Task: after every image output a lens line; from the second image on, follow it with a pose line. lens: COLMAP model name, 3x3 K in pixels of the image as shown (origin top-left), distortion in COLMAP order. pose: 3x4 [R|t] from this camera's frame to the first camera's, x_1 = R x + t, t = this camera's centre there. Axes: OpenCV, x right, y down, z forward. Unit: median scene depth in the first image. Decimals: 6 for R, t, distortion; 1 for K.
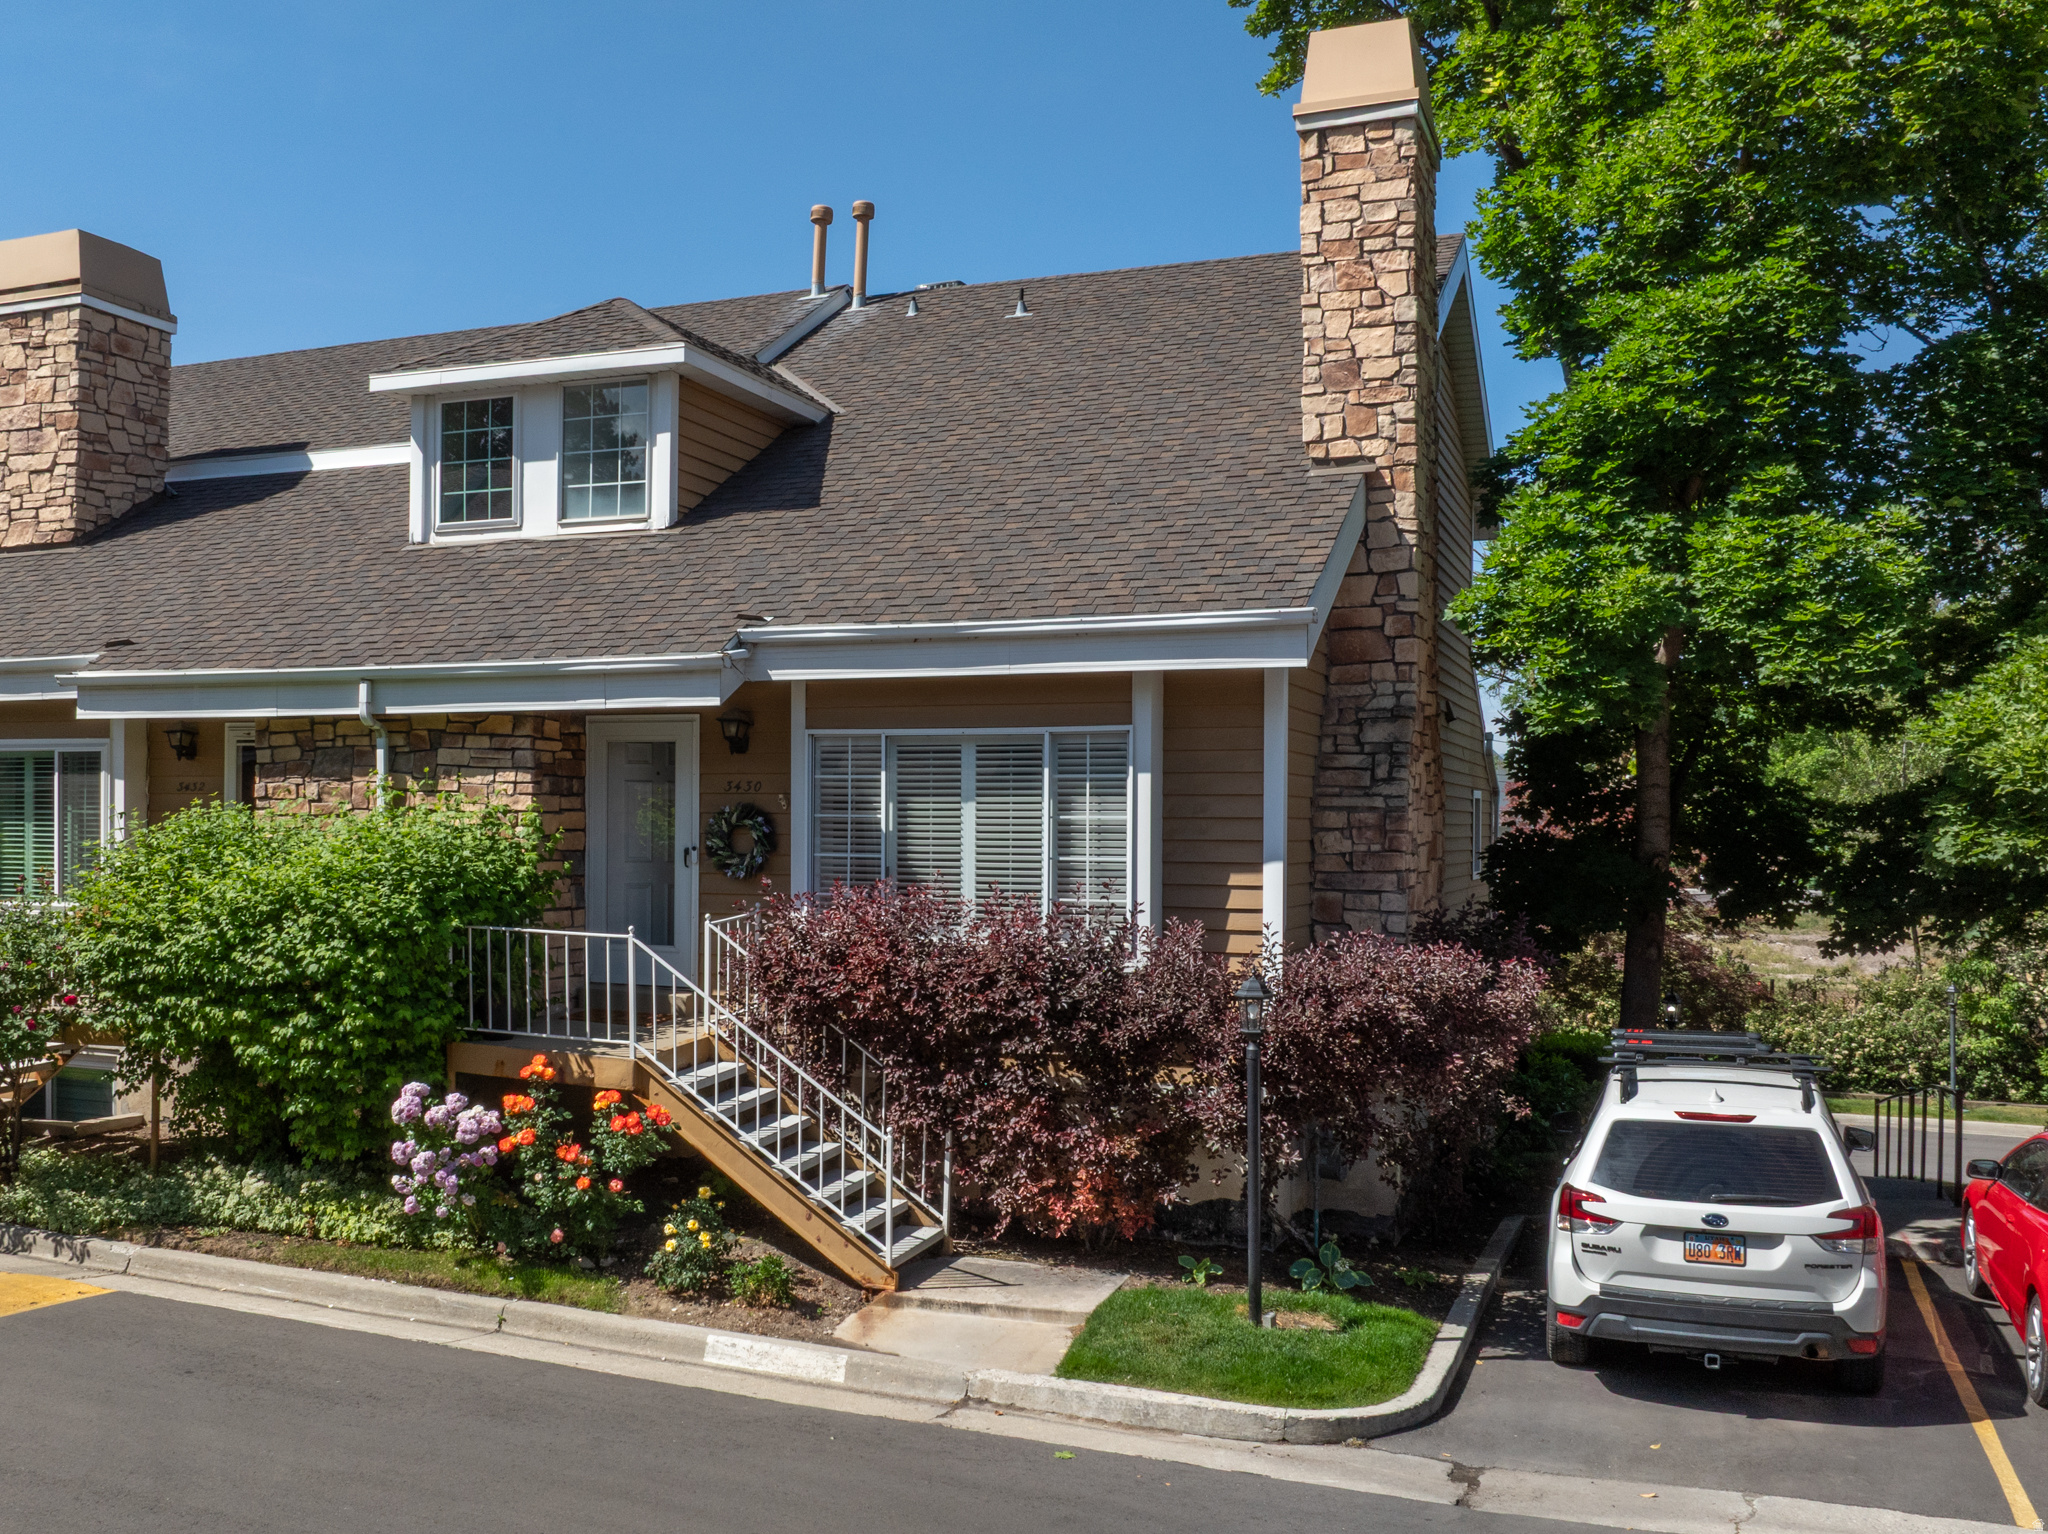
lens RADIAL K [[1869.7, 0, 900.5], [0, 1869.7, 817.8], [0, 0, 1]] dist [-0.017878, -0.026413]
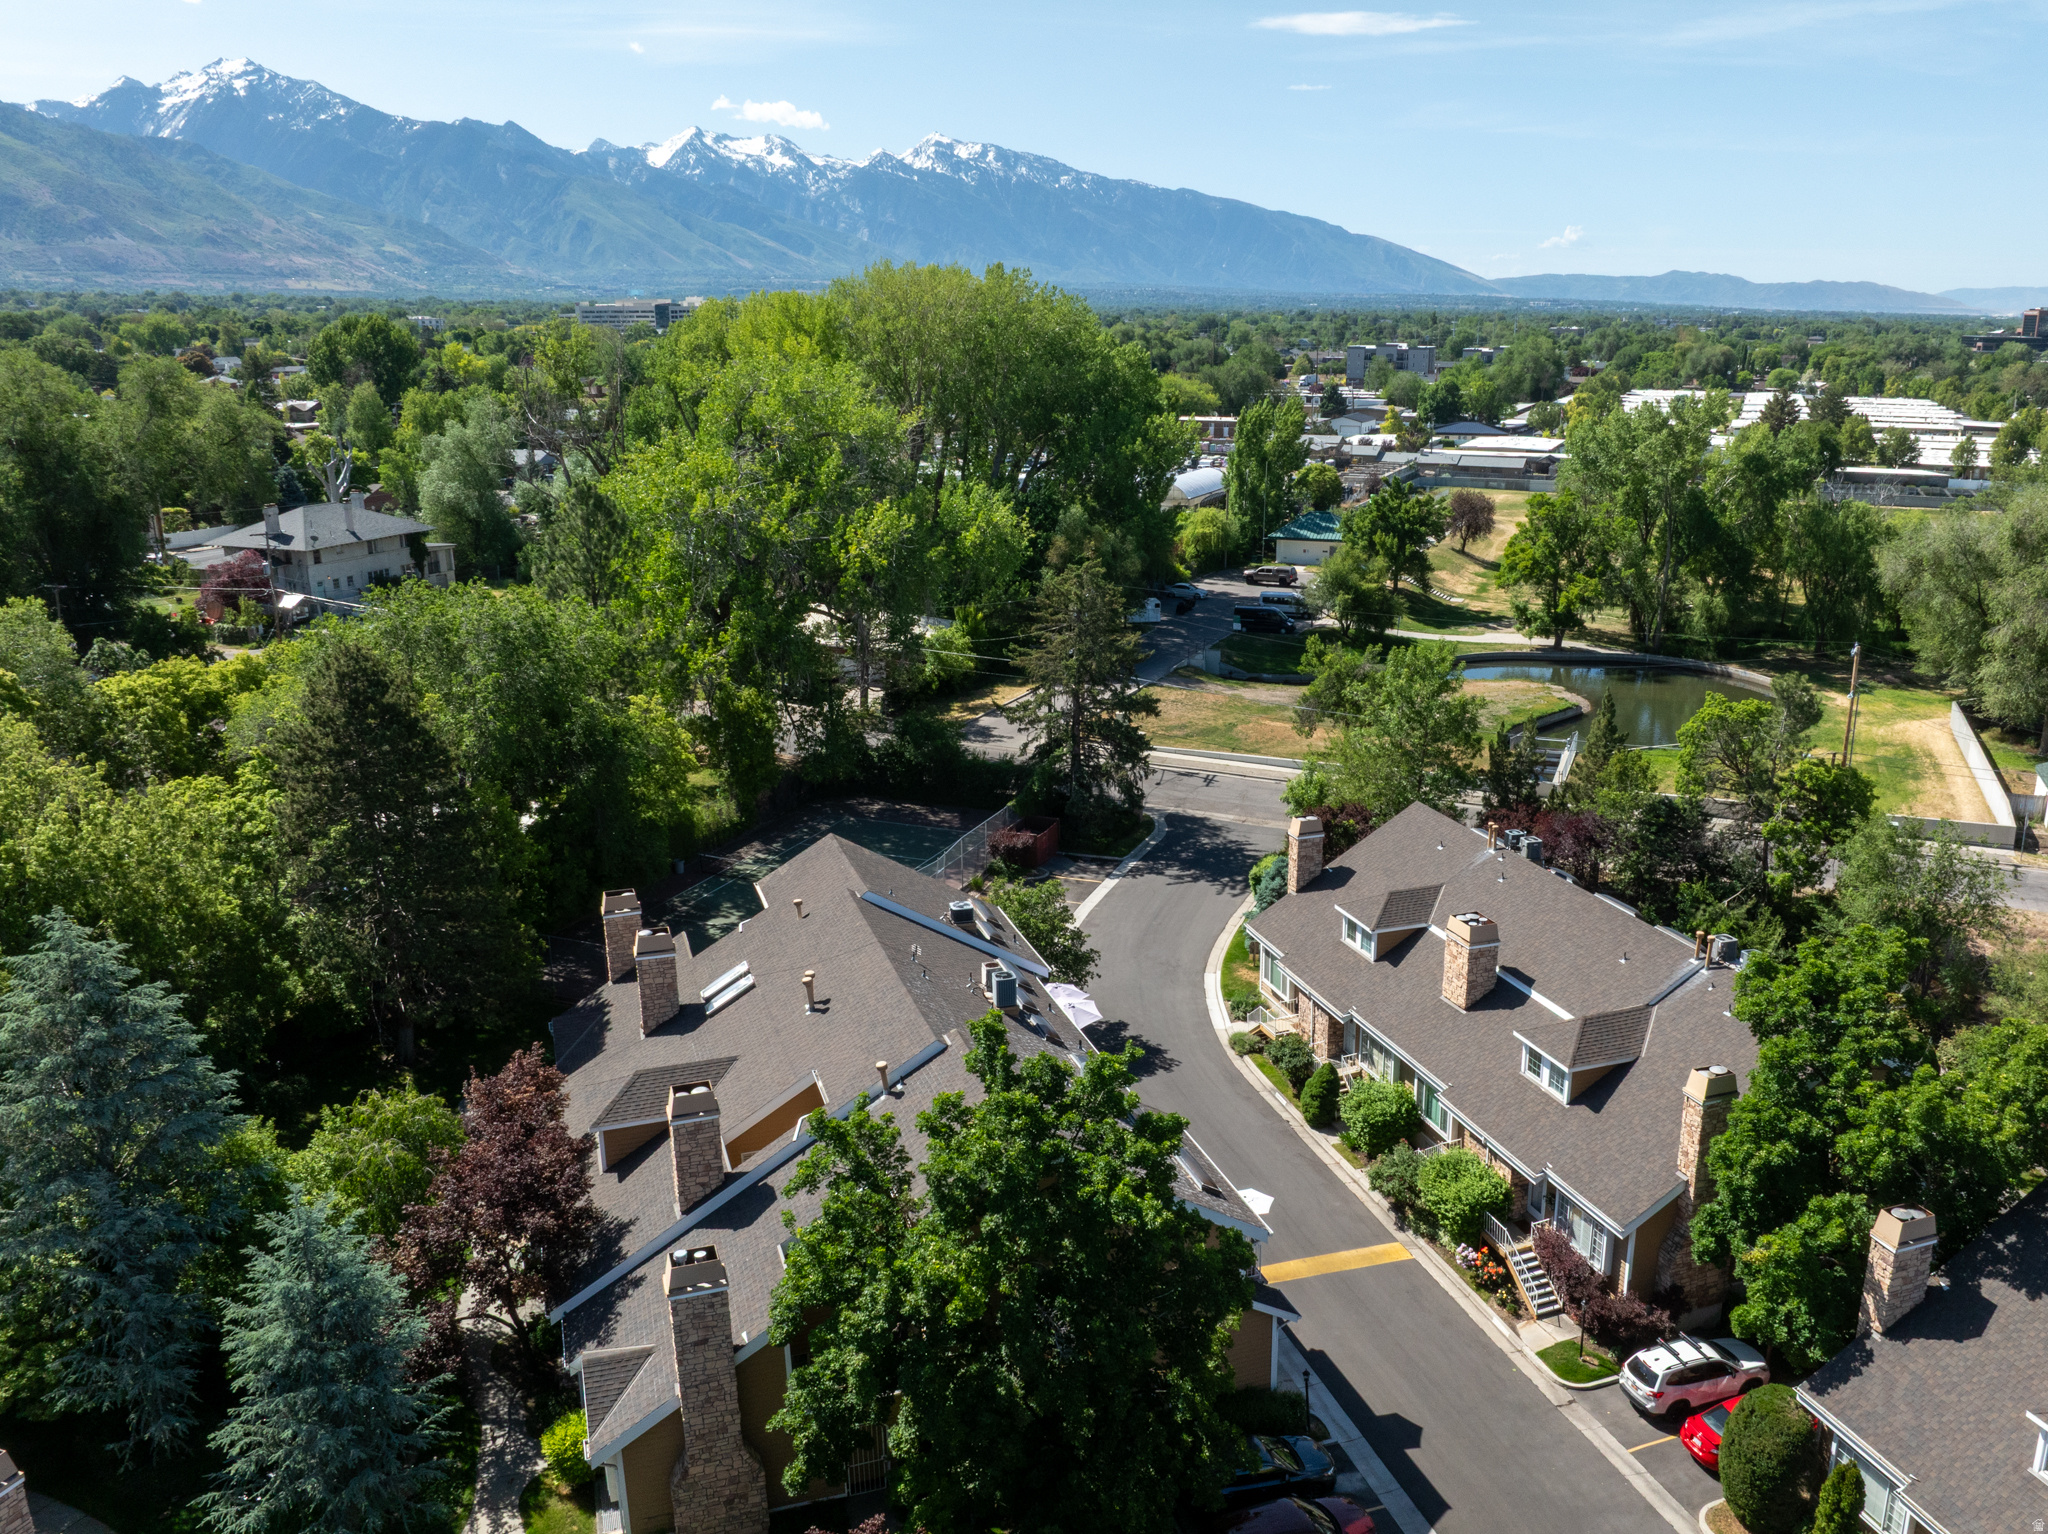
lens RADIAL K [[1612.7, 0, 1166.6], [0, 1612.7, 779.5], [0, 0, 1]] dist [-0.056358, 0.029354]
pose [[0.696945, 0.186768, -0.692376, 1.721433], [-0.000739, 0.965676, 0.259747, -1.940795], [0.717124, -0.180518, 0.673162, -2.013355]]
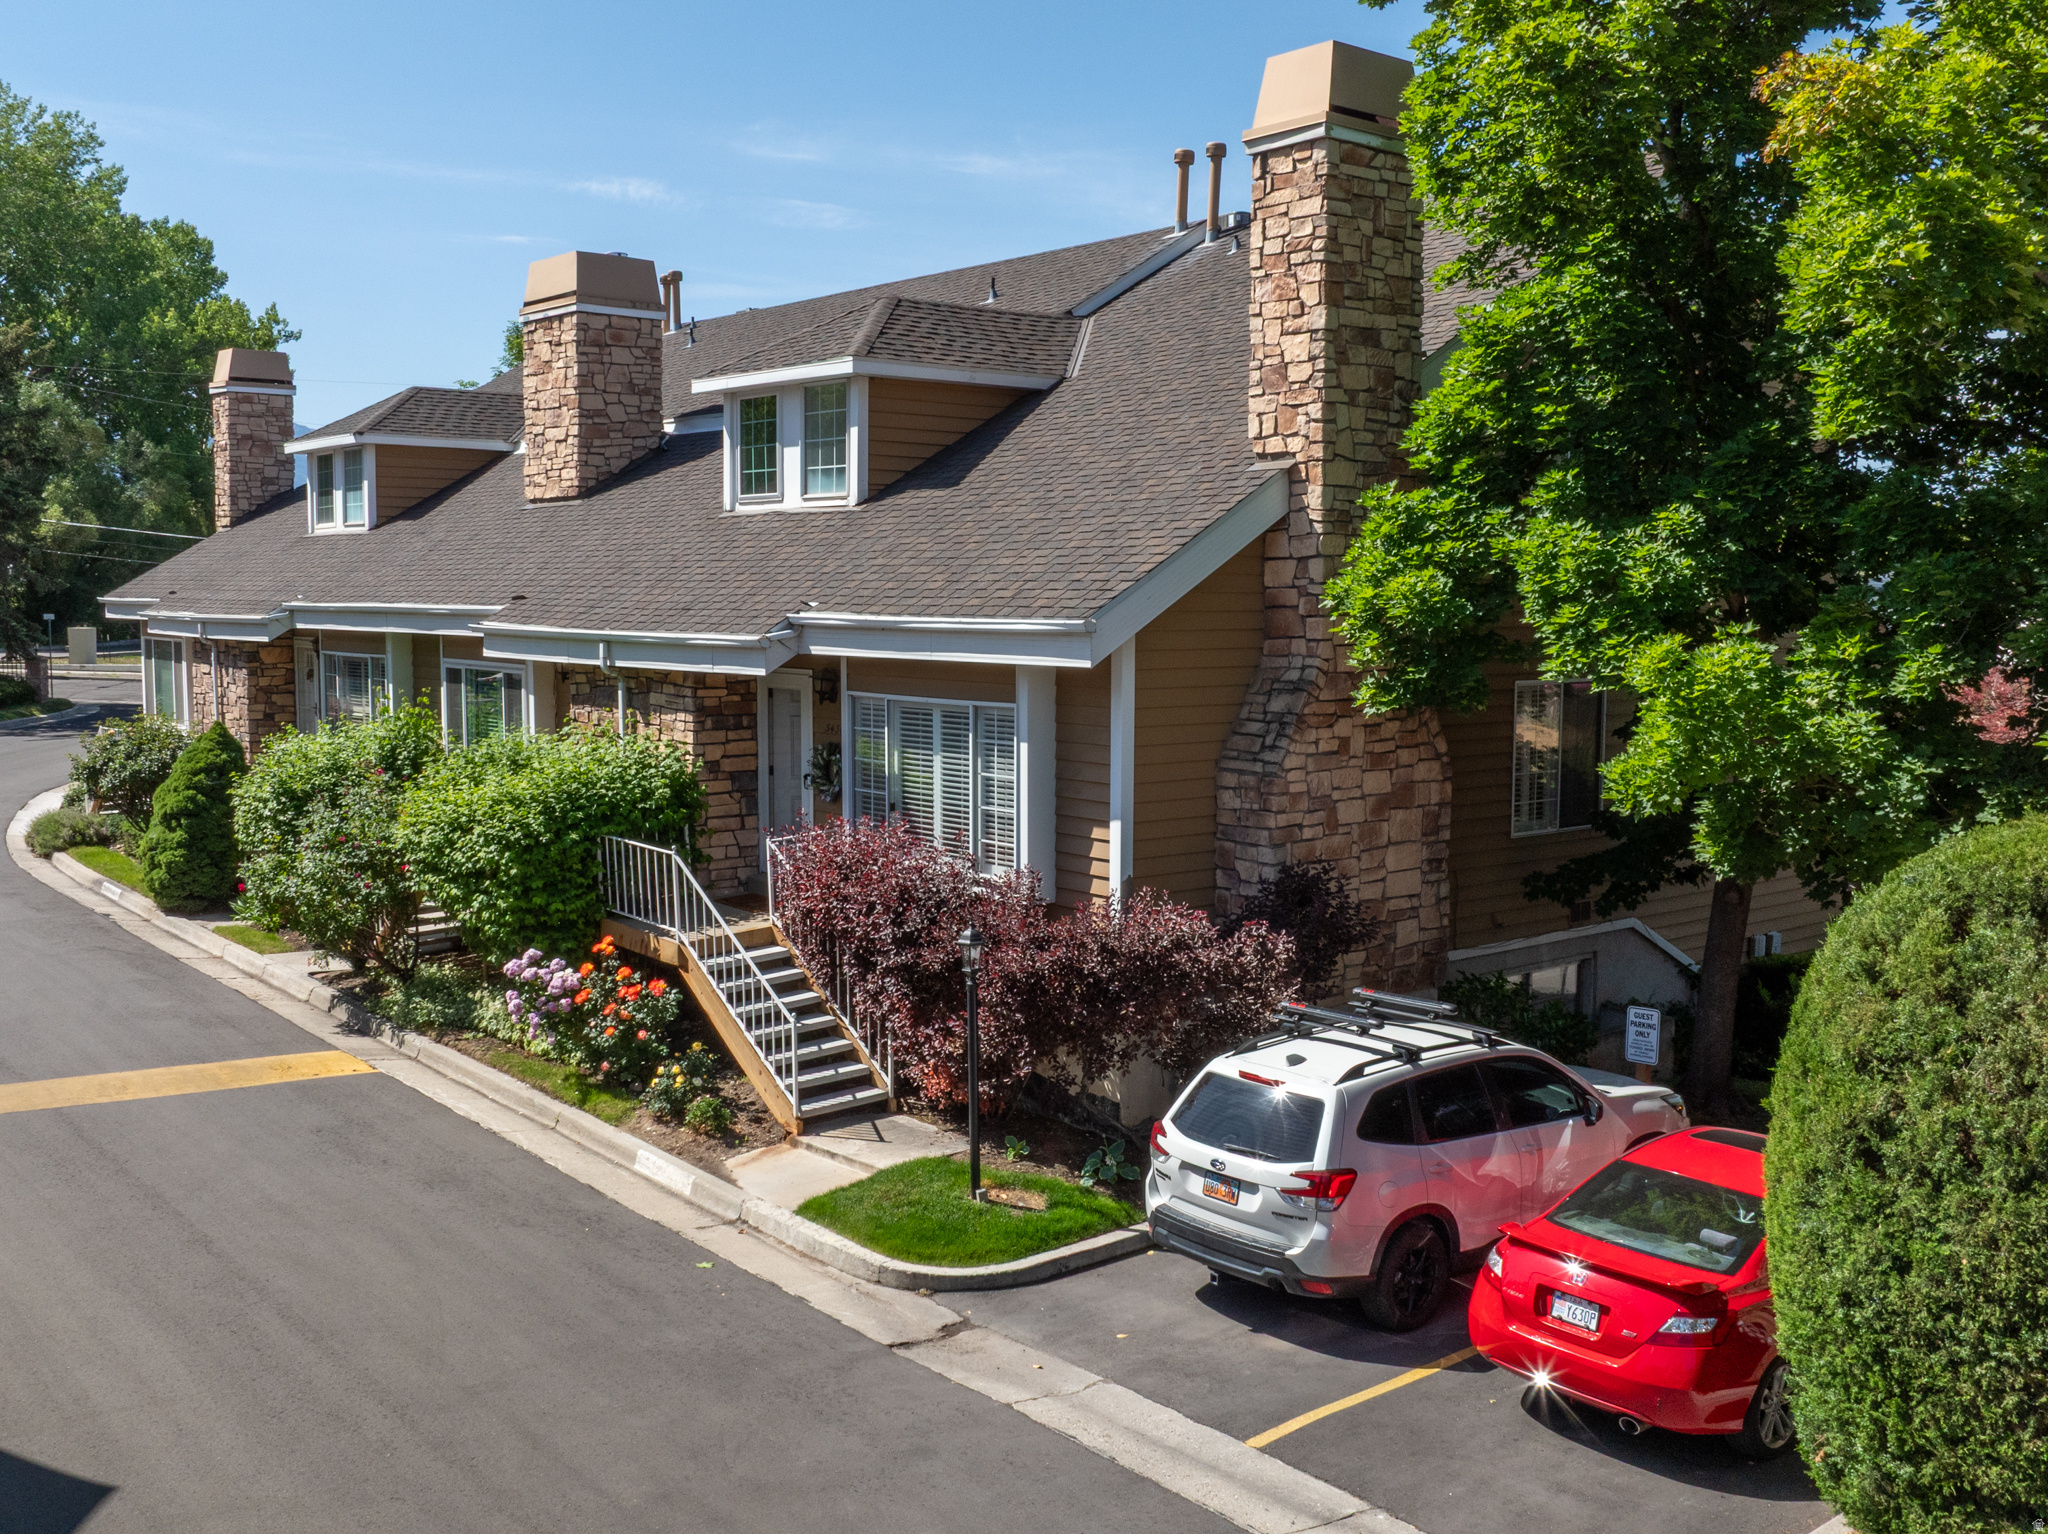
lens RADIAL K [[1953.0, 0, 1027.1], [0, 1953.0, 733.2], [0, 0, 1]] dist [0.009774, -0.005006]
pose [[0.888093, 0.030885, -0.458624, 0.656403], [0.003511, 0.997255, 0.073956, -0.114303], [0.459649, -0.067289, 0.885548, -0.117734]]
